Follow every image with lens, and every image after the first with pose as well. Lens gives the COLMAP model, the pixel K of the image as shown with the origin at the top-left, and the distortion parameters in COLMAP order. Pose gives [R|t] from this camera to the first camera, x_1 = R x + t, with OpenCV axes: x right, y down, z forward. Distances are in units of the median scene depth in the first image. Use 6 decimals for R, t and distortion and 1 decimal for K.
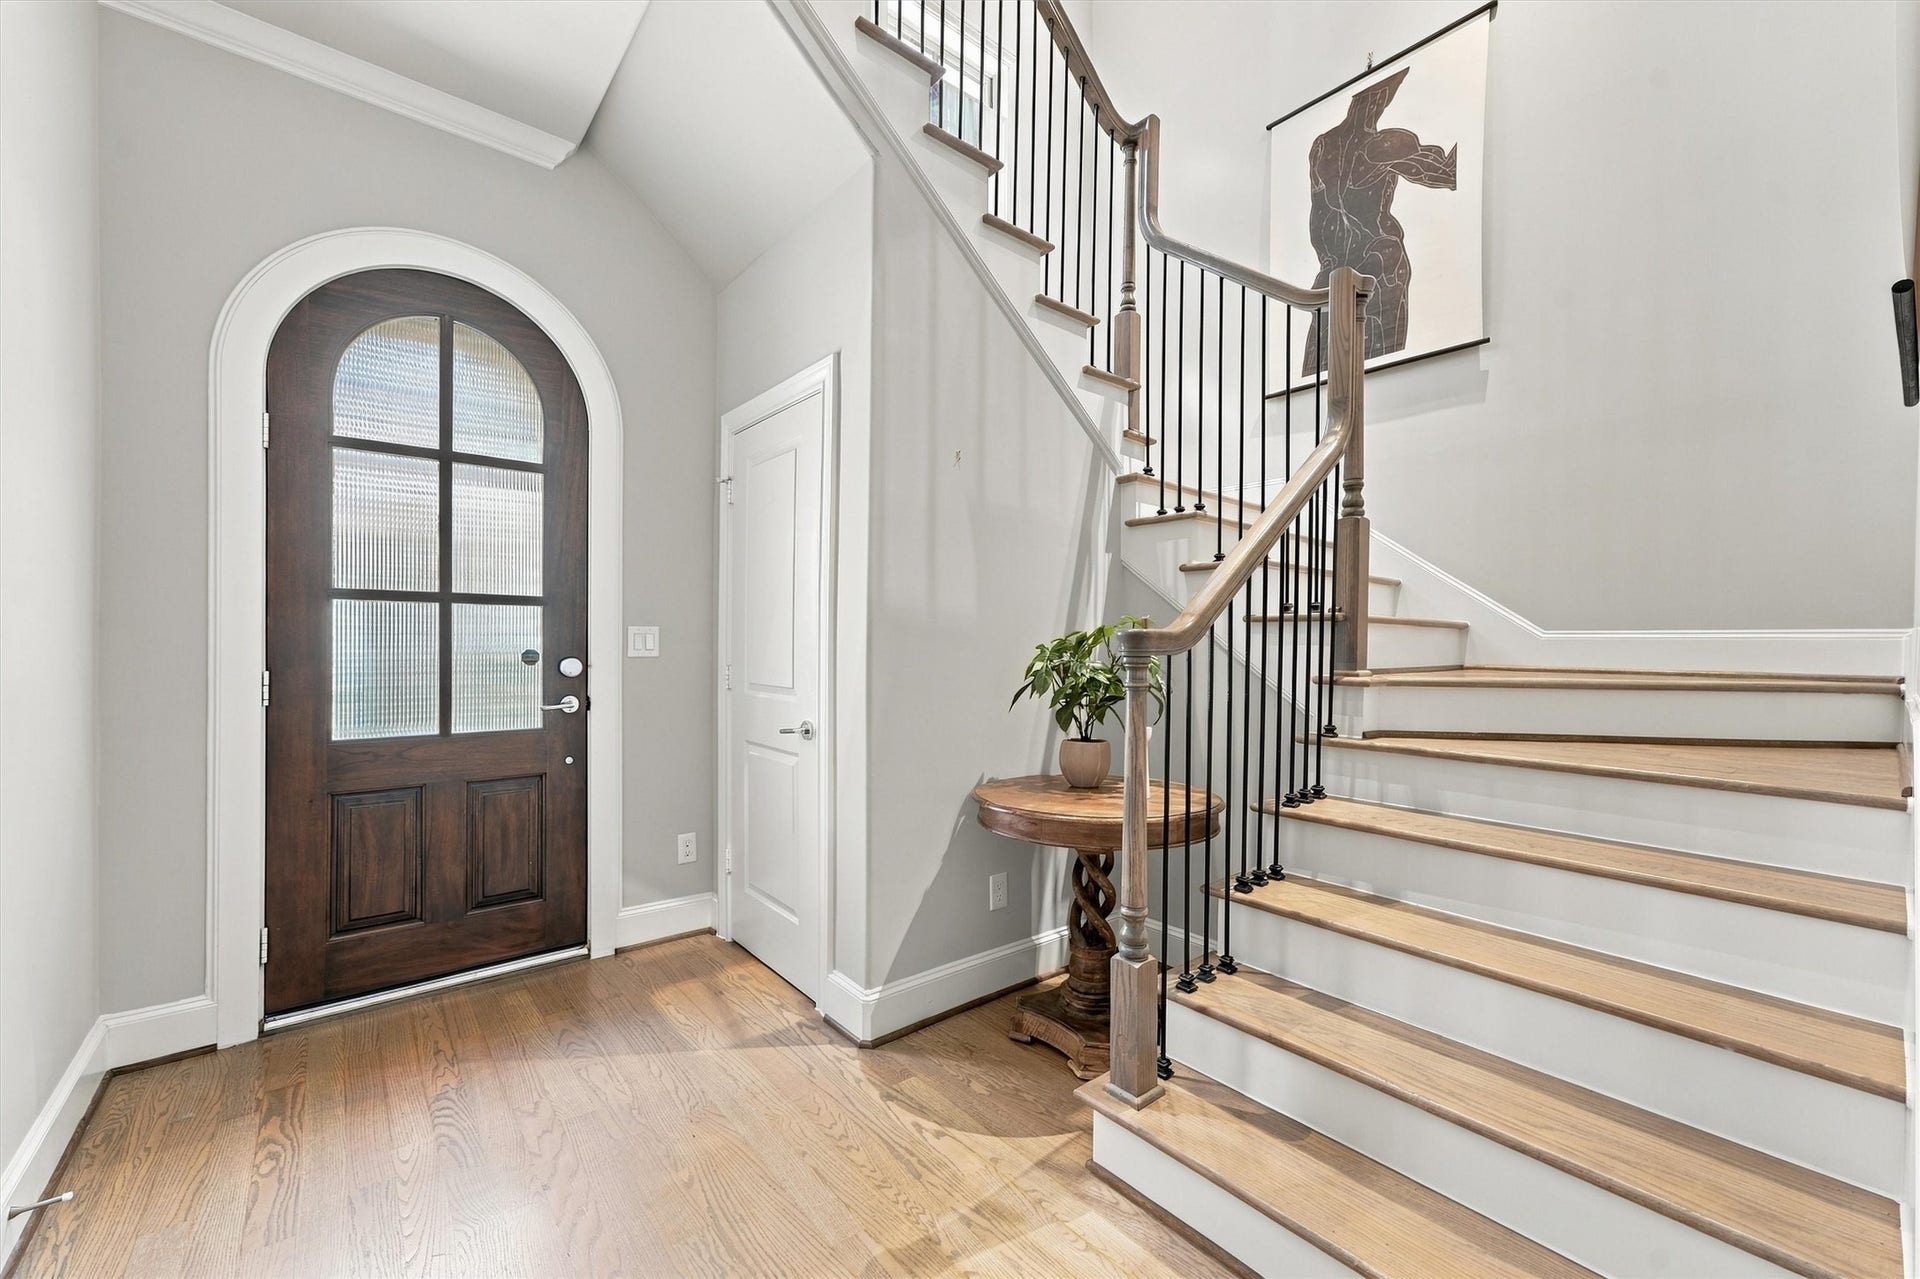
lens RADIAL K [[776.2, 0, 961.0], [0, 776.2, 647.1], [0, 0, 1]] dist [-0.019035, 0.000296]
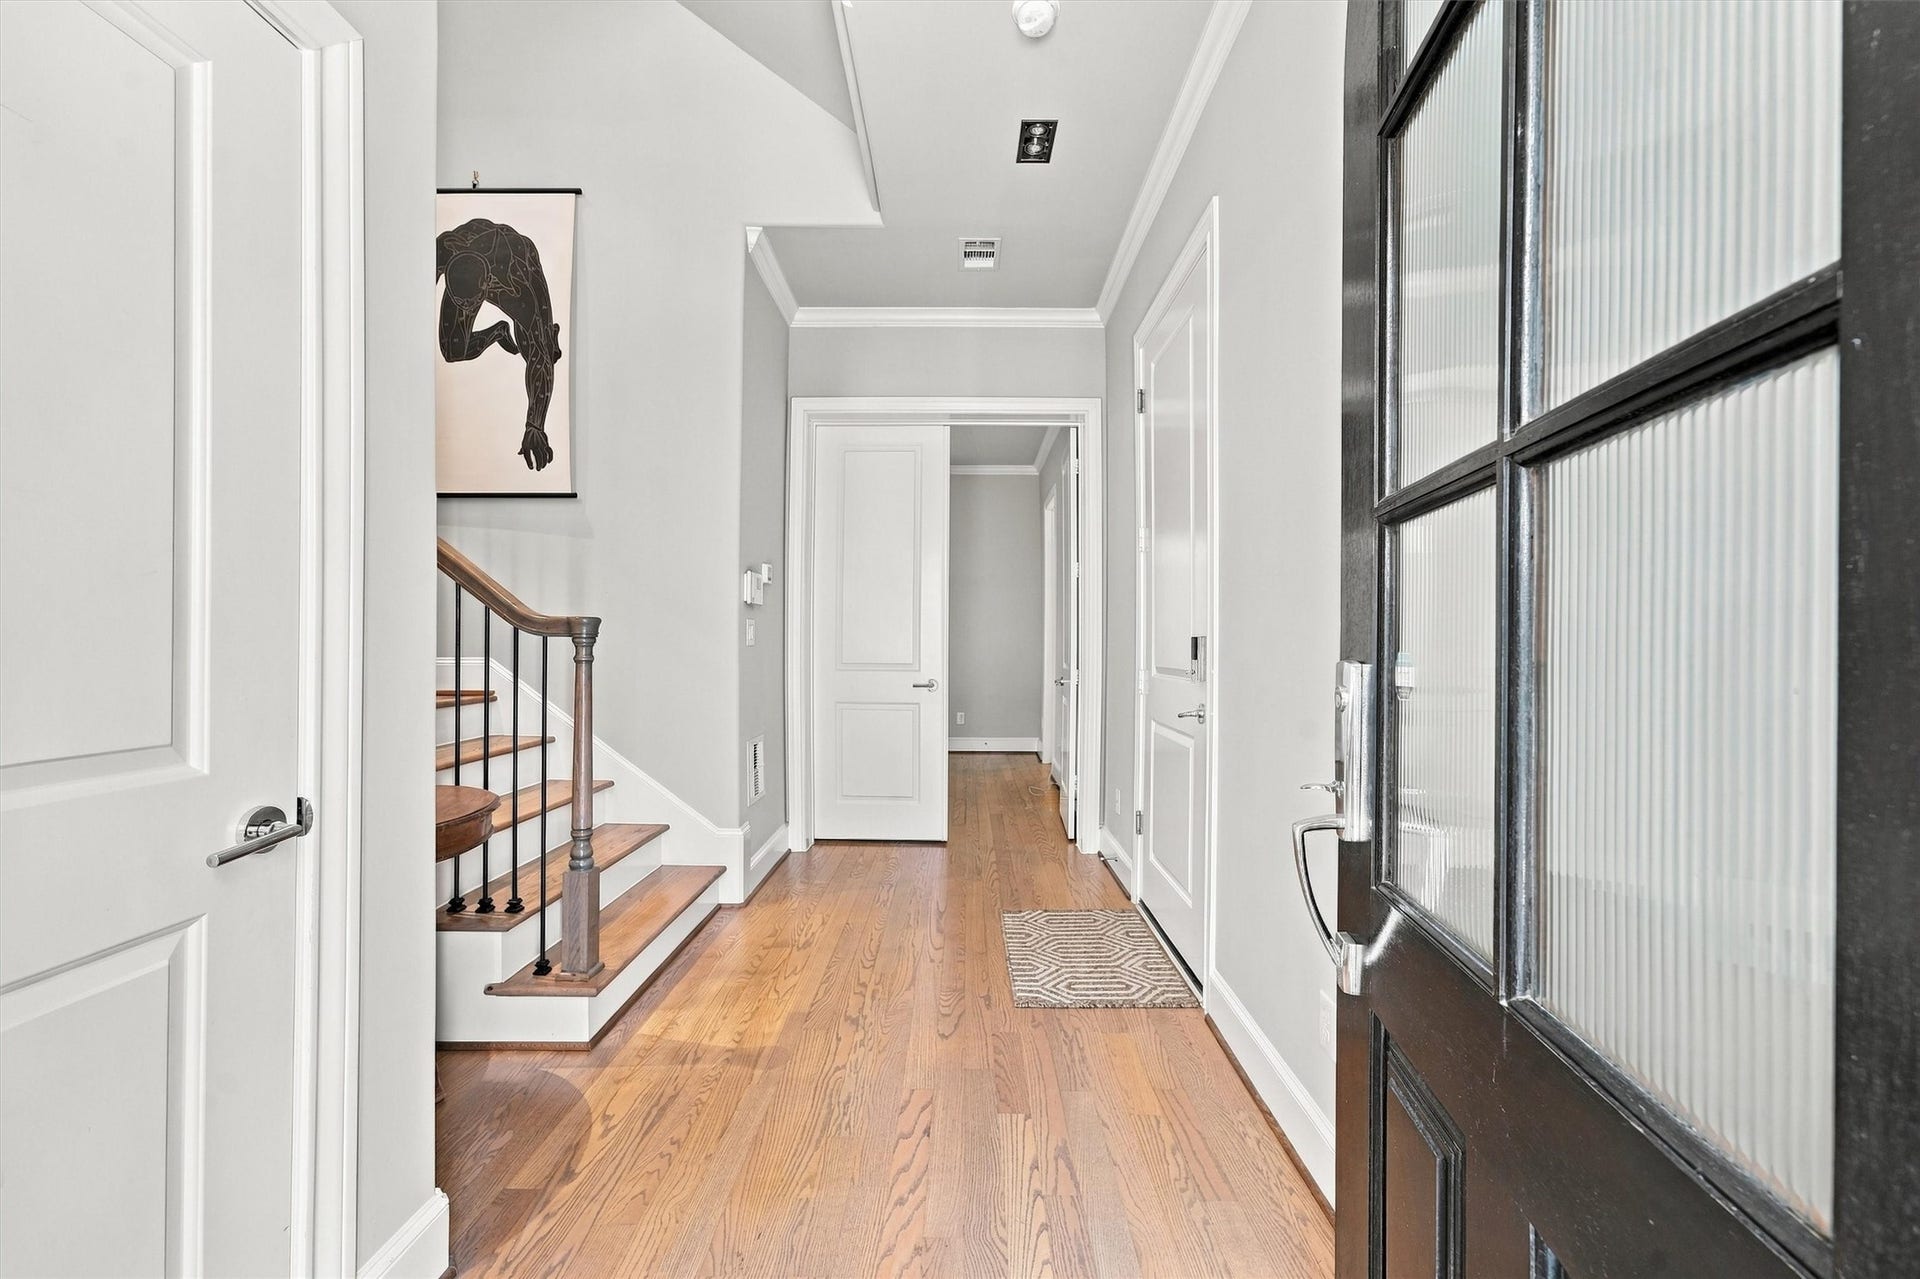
lens RADIAL K [[776.2, 0, 958.8], [0, 776.2, 643.1], [0, 0, 1]] dist [-0.019035, 0.000296]
pose [[-0.770716, -0.009196, 0.637113, -1.080491], [-0.008203, 0.999956, 0.004510, 0.000461], [-0.637127, -0.001750, -0.770757, 1.571541]]
